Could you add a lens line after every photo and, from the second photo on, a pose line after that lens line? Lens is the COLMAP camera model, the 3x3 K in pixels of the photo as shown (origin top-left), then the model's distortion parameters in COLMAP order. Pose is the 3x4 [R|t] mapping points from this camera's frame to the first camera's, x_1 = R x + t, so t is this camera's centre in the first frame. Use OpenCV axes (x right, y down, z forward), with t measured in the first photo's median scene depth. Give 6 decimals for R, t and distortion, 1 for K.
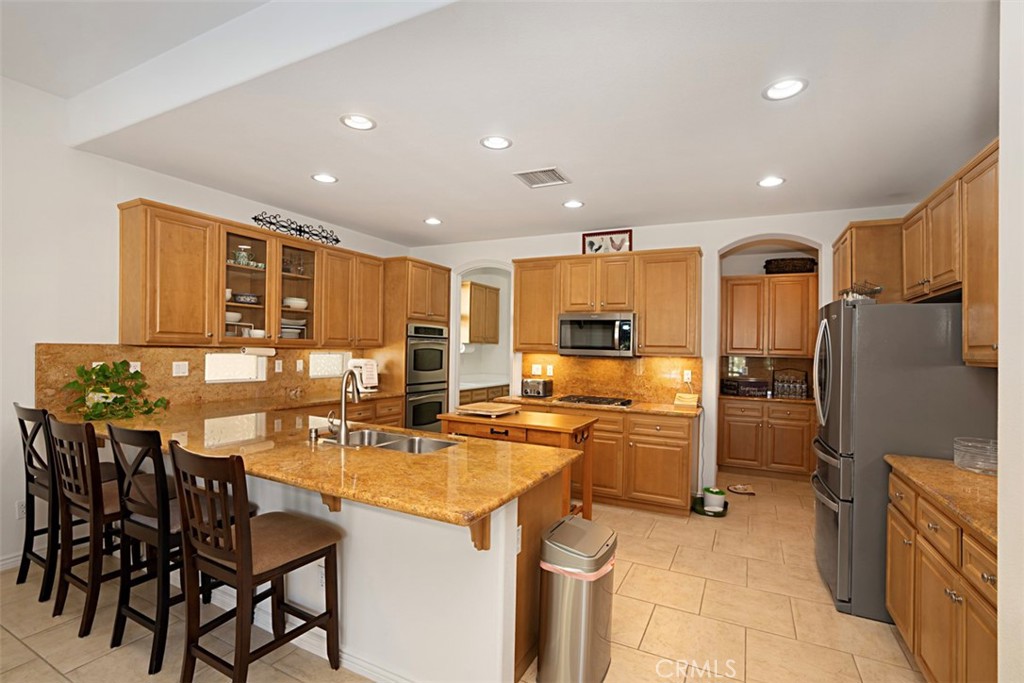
lens RADIAL K [[466.7, 0, 529.6], [0, 466.7, 343.9], [0, 0, 1]] dist [-0.043094, 0.000157]
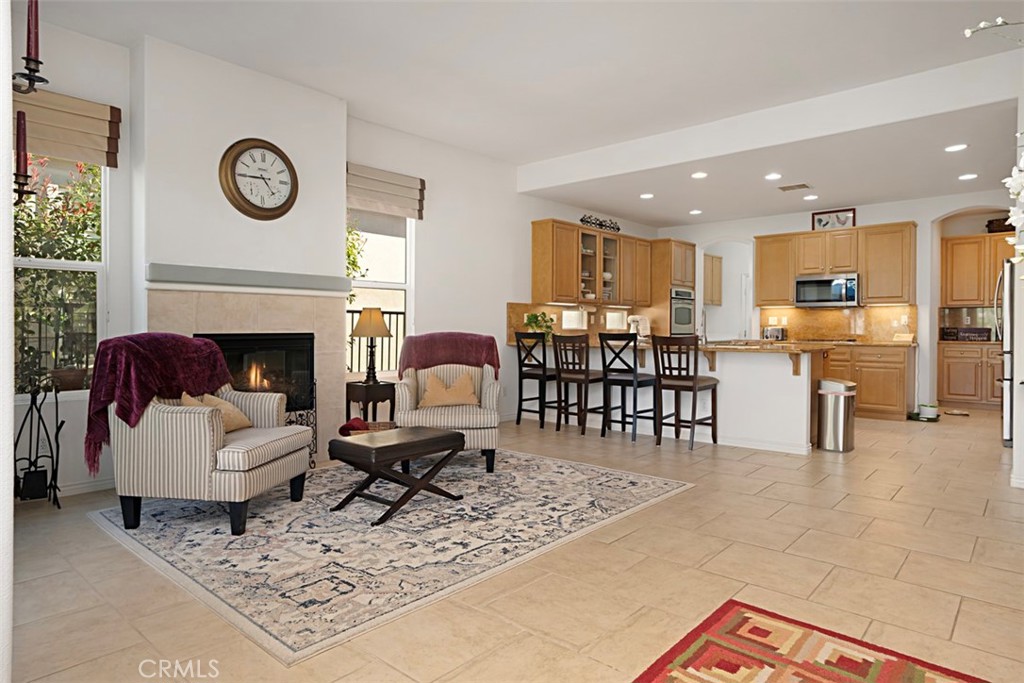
lens RADIAL K [[597.0, 0, 542.4], [0, 597.0, 335.1], [0, 0, 1]] dist [0.000340, 0.021623]
pose [[0.969851, -0.016956, -0.243107, -0.220283], [0.022292, 0.999567, 0.019218, 0.053487], [0.242676, -0.024058, 0.969809, -0.816073]]
